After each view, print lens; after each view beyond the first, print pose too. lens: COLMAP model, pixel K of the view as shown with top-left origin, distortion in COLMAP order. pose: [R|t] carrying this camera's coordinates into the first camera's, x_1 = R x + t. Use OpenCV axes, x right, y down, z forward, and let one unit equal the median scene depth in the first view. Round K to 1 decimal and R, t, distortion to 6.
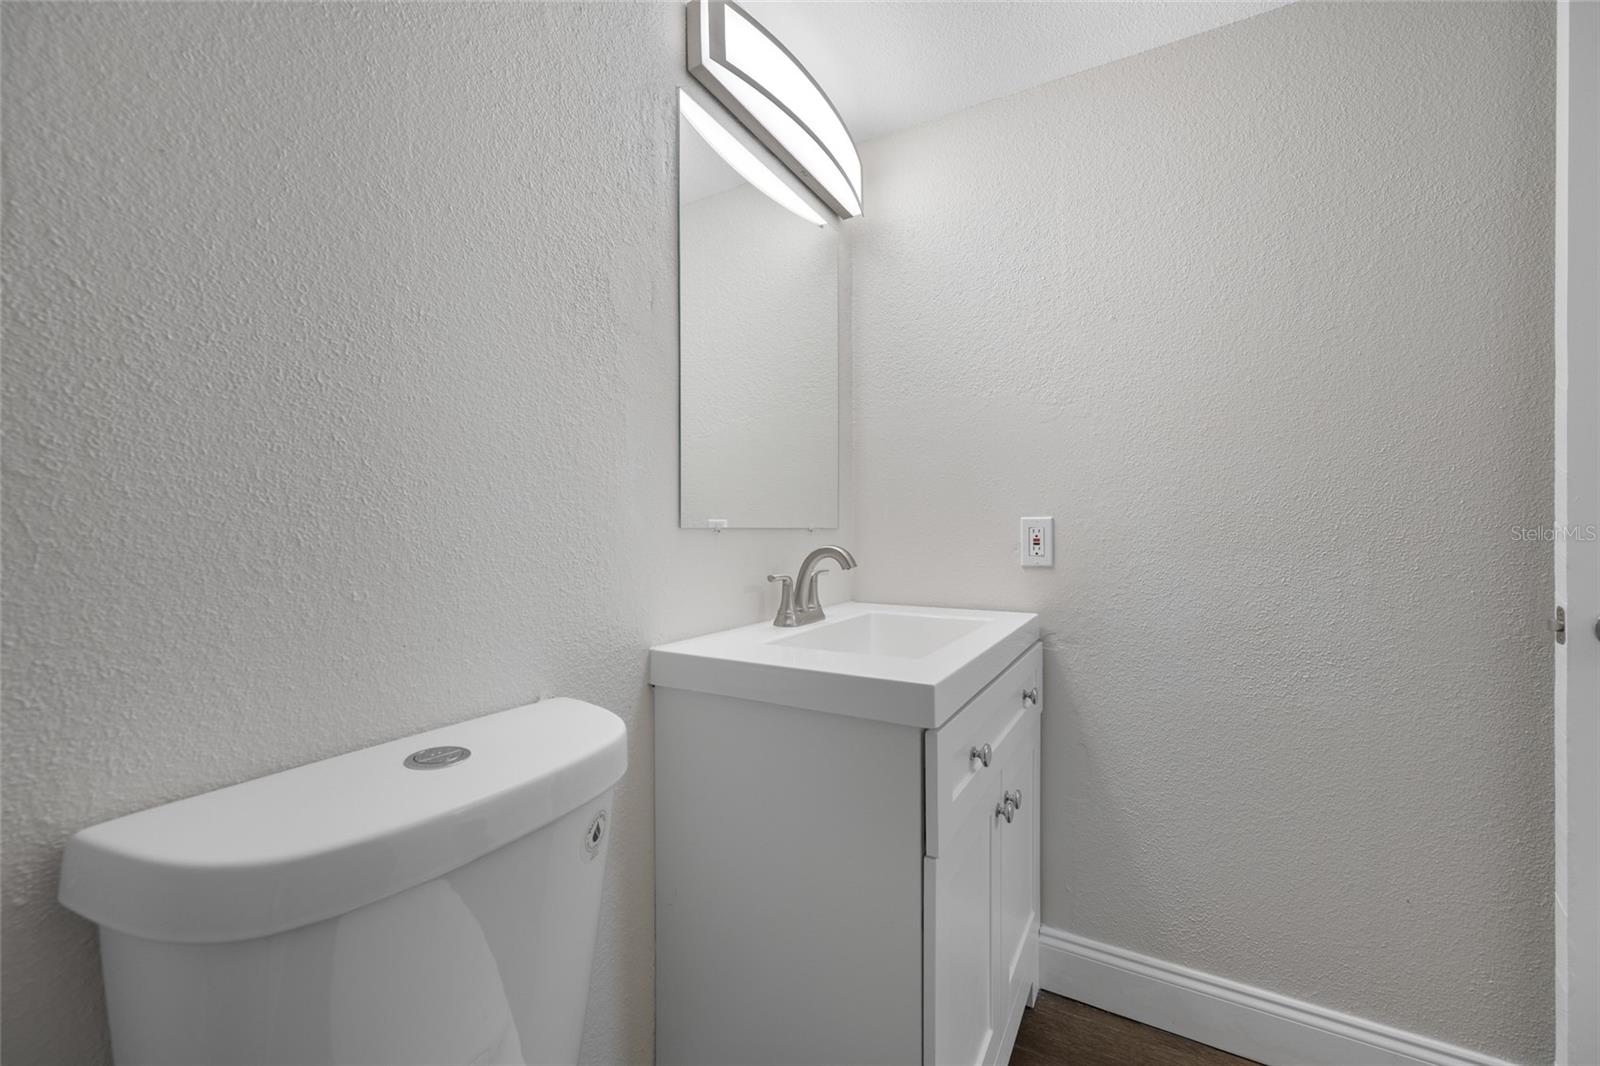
lens RADIAL K [[631.6, 0, 799.1], [0, 631.6, 526.8], [0, 0, 1]] dist [-0.001152, -0.000134]
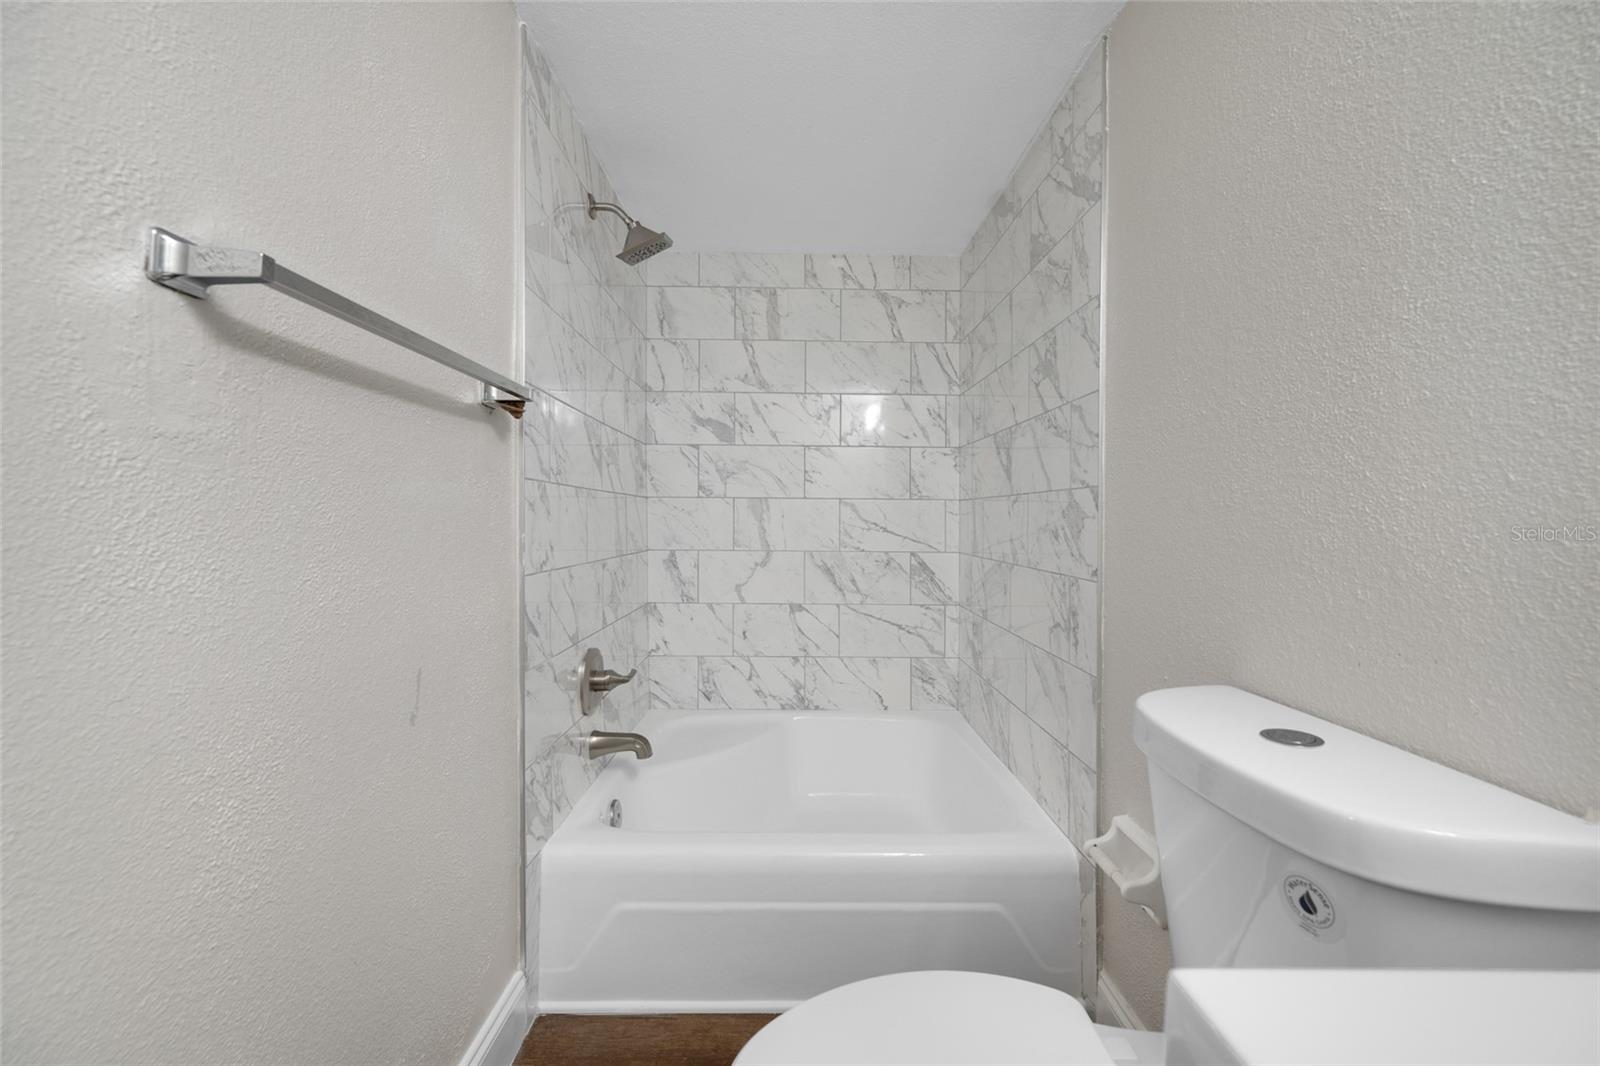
lens RADIAL K [[631.6, 0, 799.1], [0, 631.6, 526.8], [0, 0, 1]] dist [-0.001152, -0.000134]
pose [[-0.863767, -0.003229, -0.503881, 0.651882], [-0.007658, 0.999948, 0.006720, -0.009022], [0.503834, 0.009663, -0.863747, 1.323933]]
